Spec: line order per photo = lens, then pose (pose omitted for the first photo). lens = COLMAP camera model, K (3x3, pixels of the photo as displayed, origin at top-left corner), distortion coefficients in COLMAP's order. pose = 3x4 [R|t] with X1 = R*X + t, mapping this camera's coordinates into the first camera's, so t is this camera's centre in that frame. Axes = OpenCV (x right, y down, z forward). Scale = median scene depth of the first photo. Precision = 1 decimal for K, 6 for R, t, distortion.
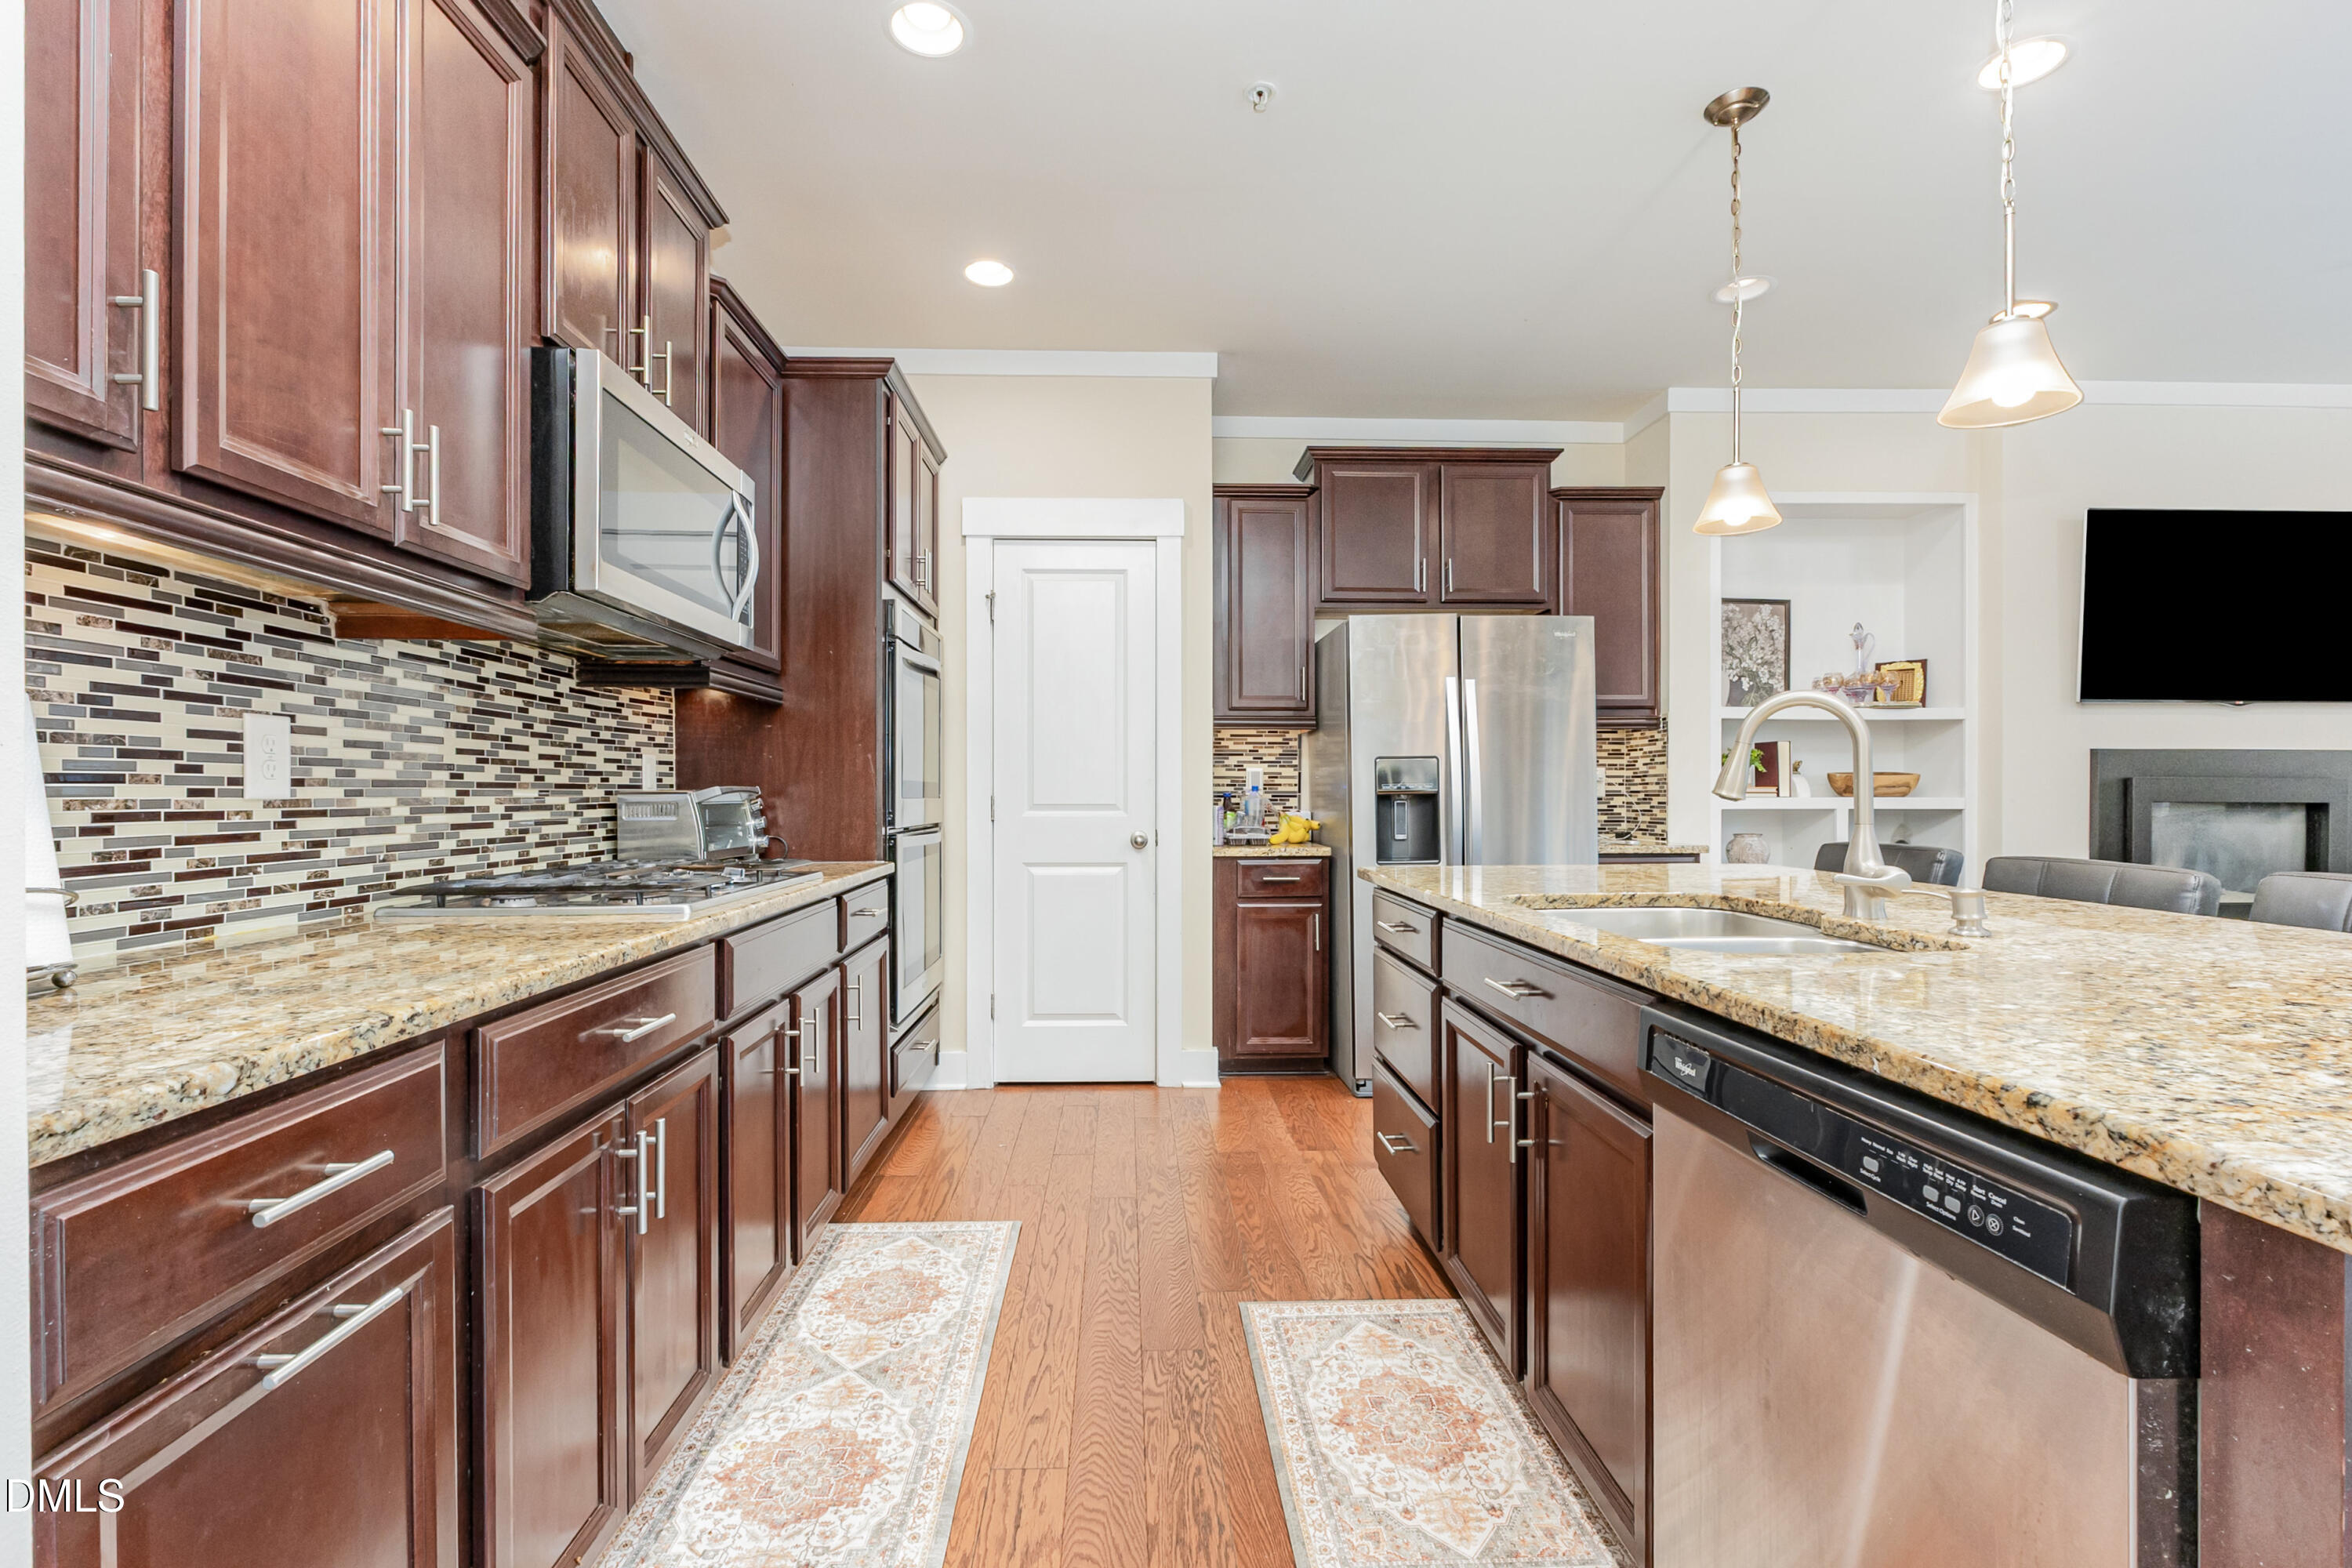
lens RADIAL K [[1036.3, 0, 1169.1], [0, 1036.3, 792.6], [0, 0, 1]] dist [-0.007103, -0.000103]
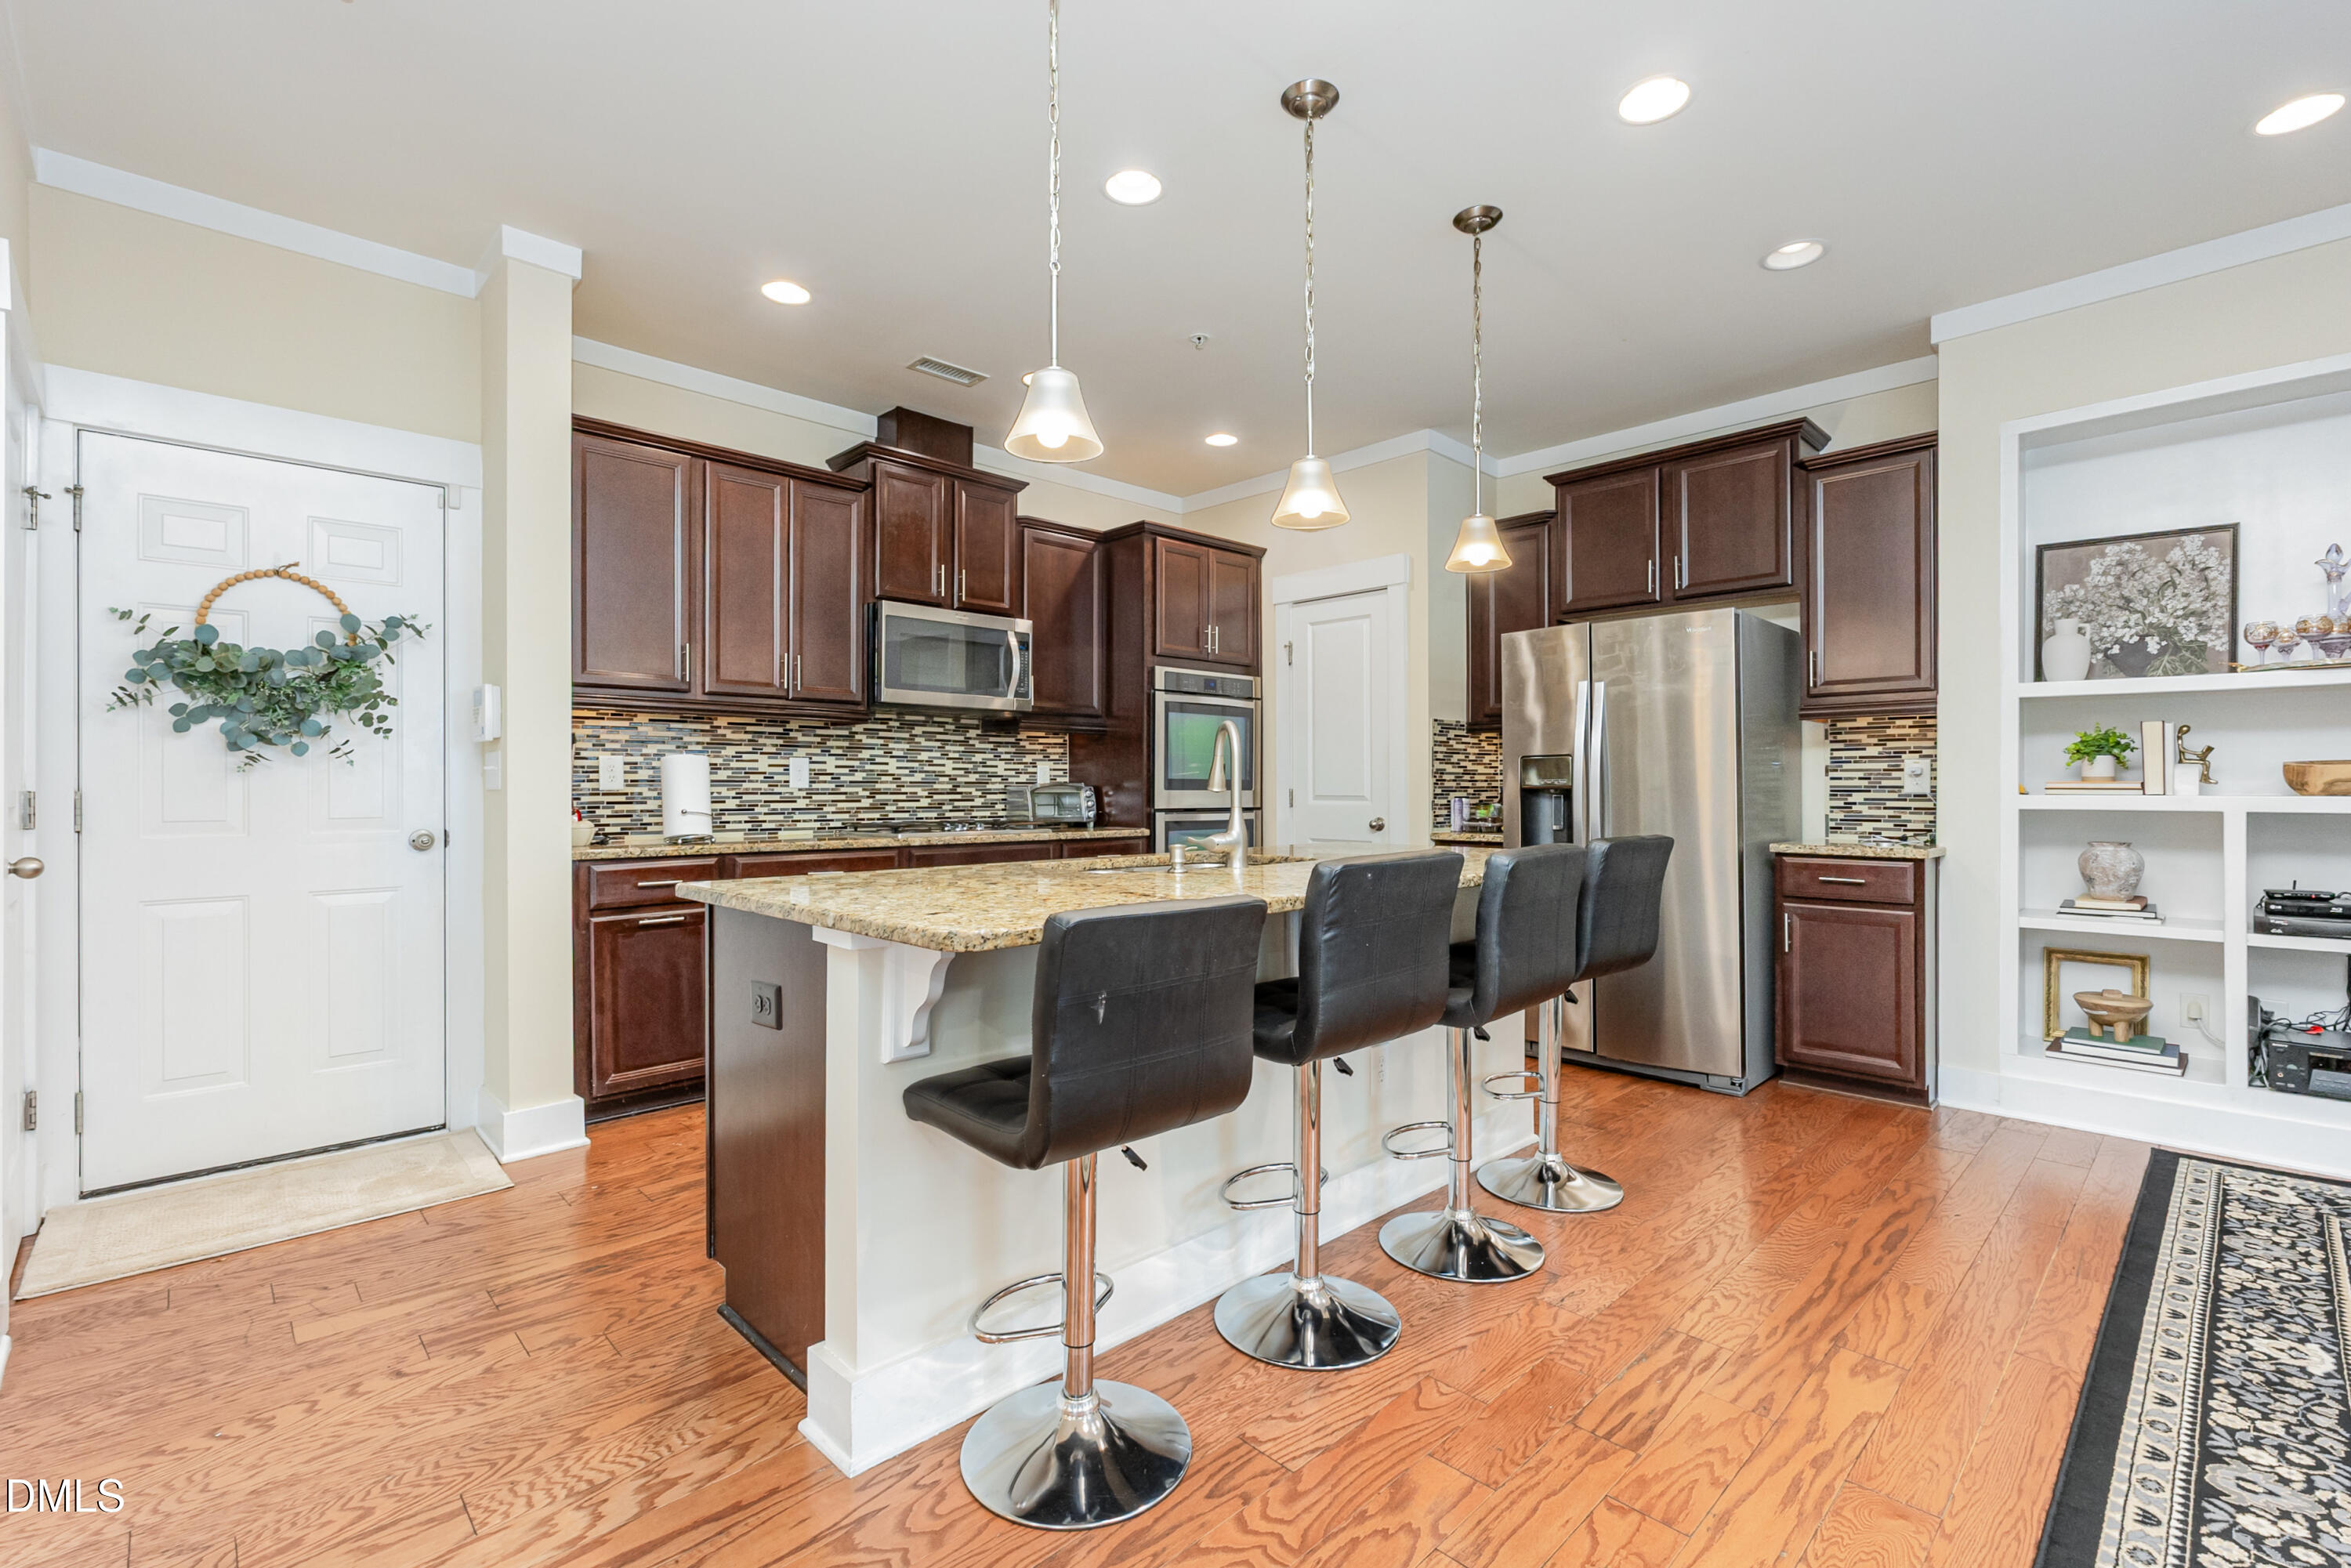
lens RADIAL K [[1052.1, 0, 1175.5], [0, 1052.1, 784.0], [0, 0, 1]] dist [-0.005390, 0.000041]
pose [[0.663691, -0.000229, -0.748007, 1.403665], [-0.002404, 0.999994, -0.002439, 0.000073], [0.748003, 0.003417, 0.663687, -0.090382]]
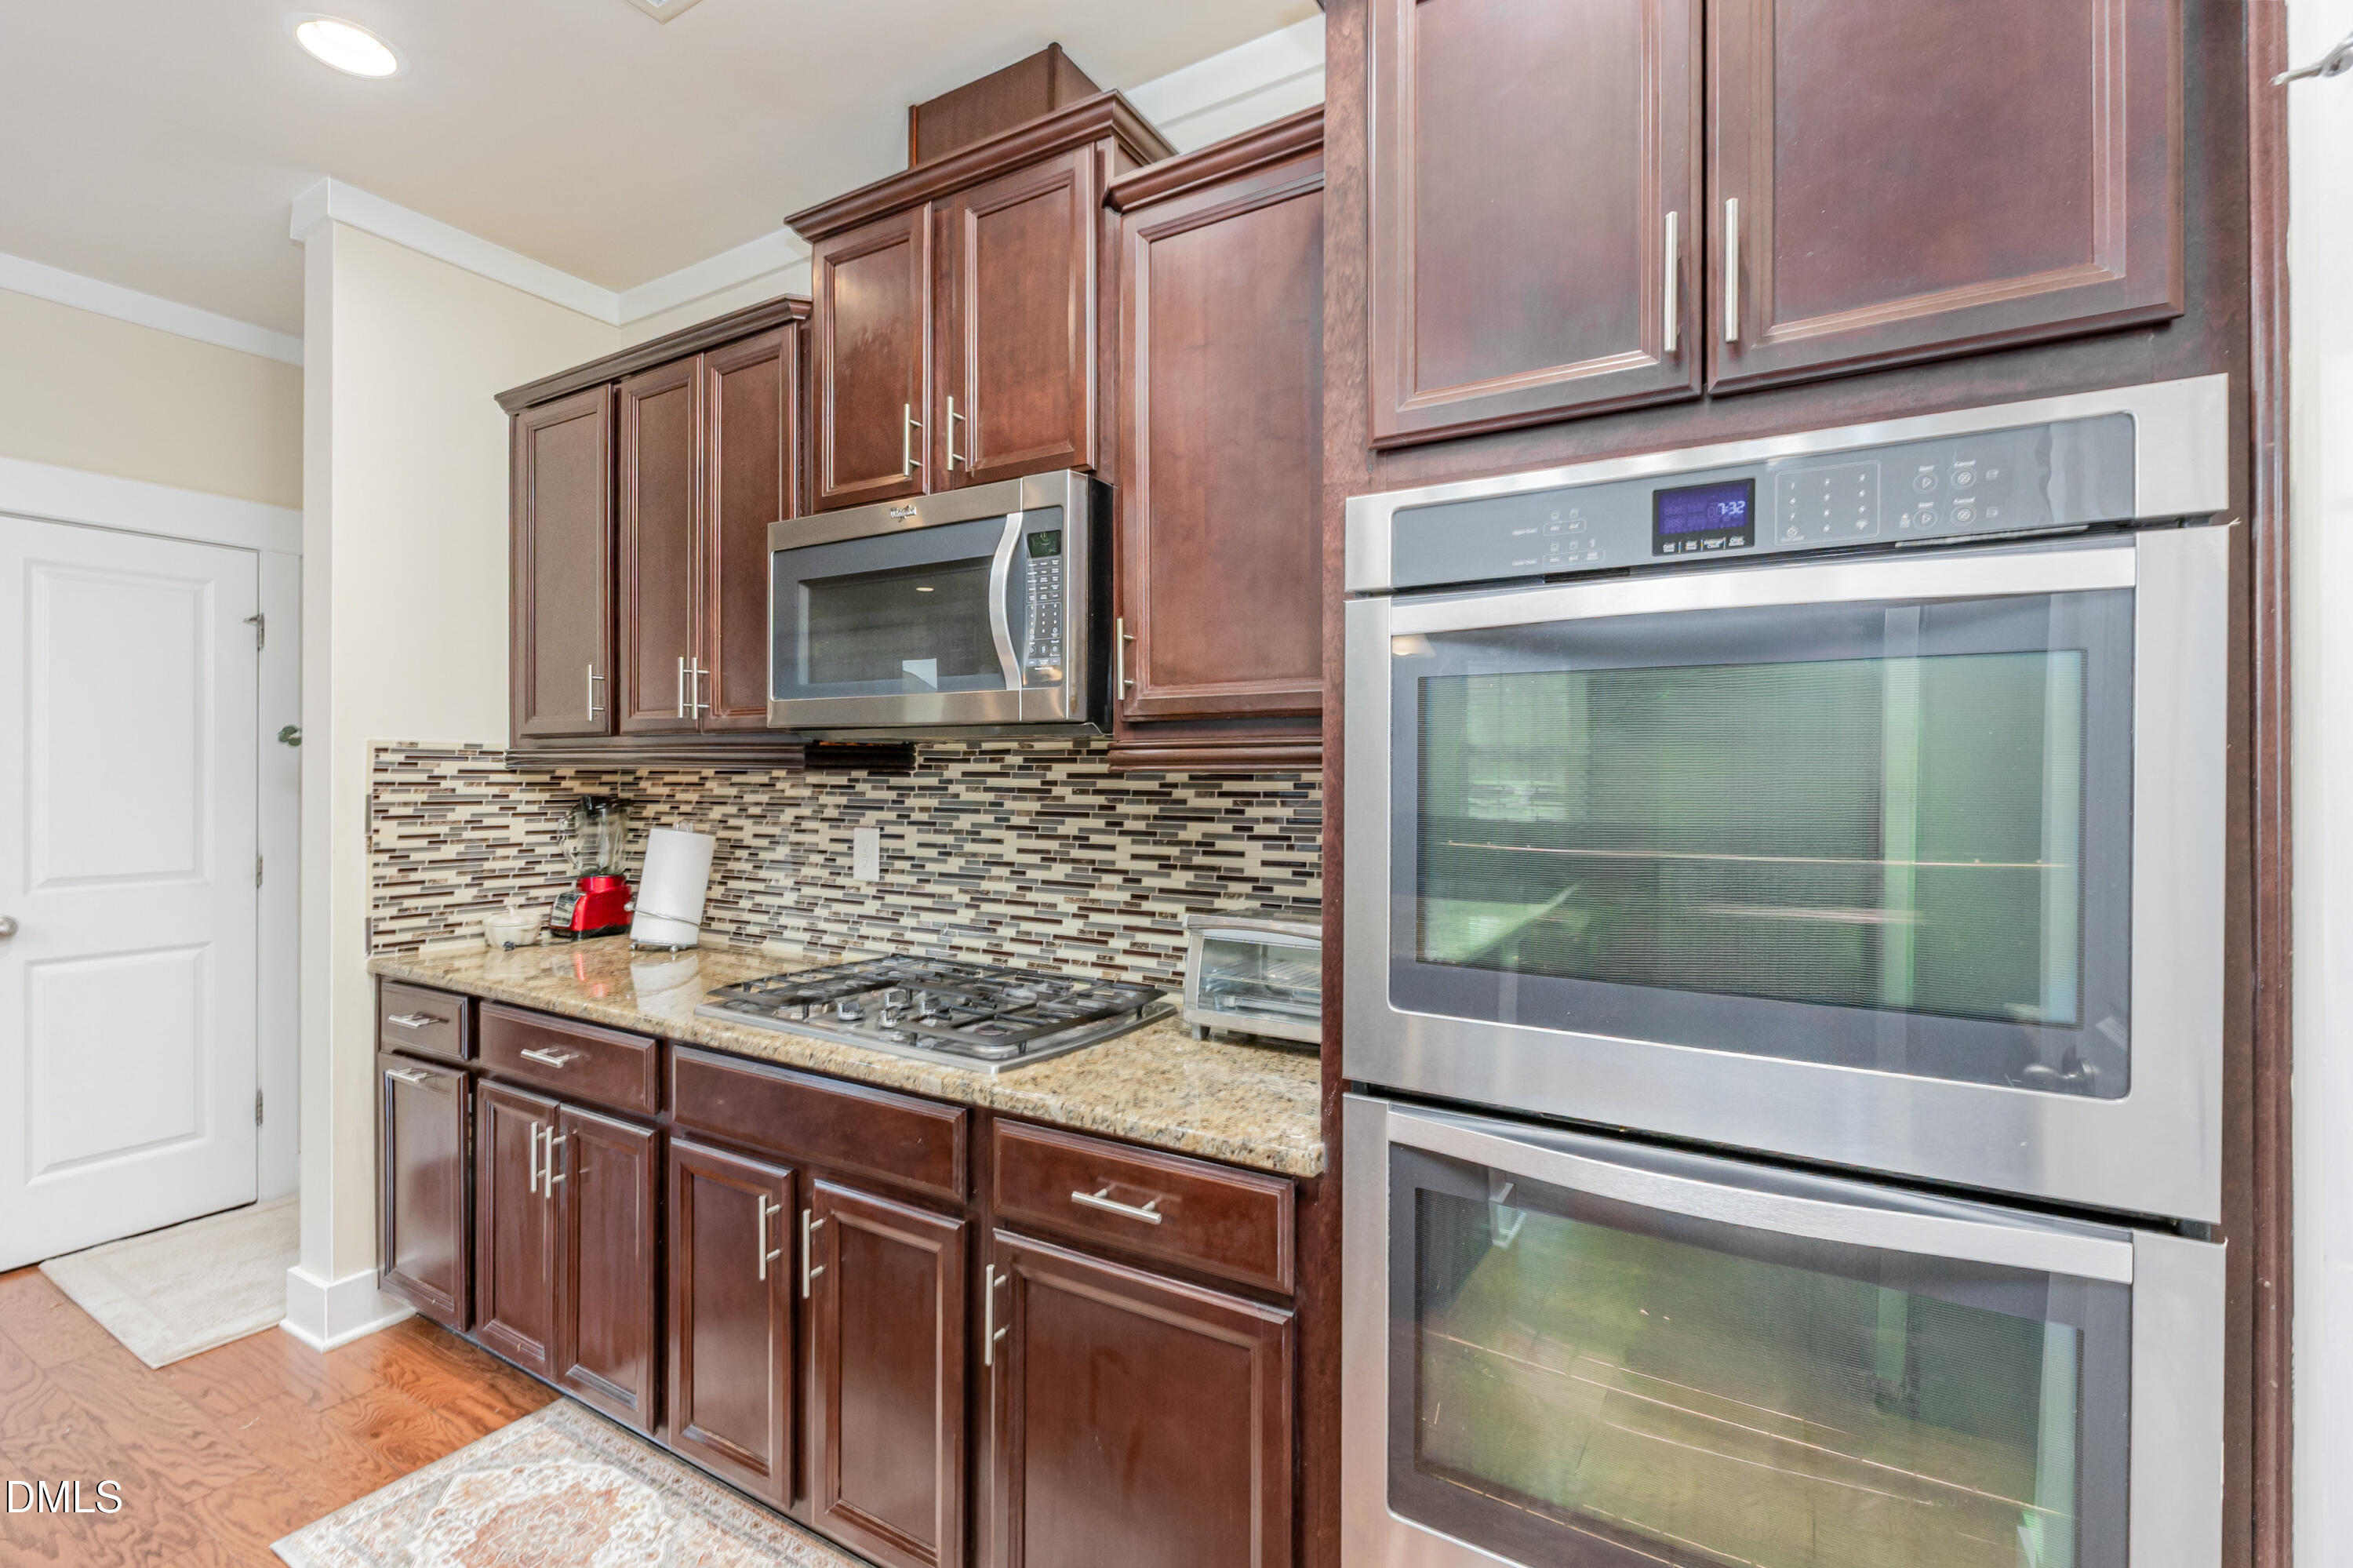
lens RADIAL K [[1036.8, 0, 1169.6], [0, 1036.8, 792.6], [0, 0, 1]] dist [-0.007103, -0.000103]
pose [[-0.549881, 0.010065, -0.835182, 0.150356], [-0.005935, 0.999855, 0.015957, -0.115275], [0.835222, 0.013732, -0.549742, 1.659467]]
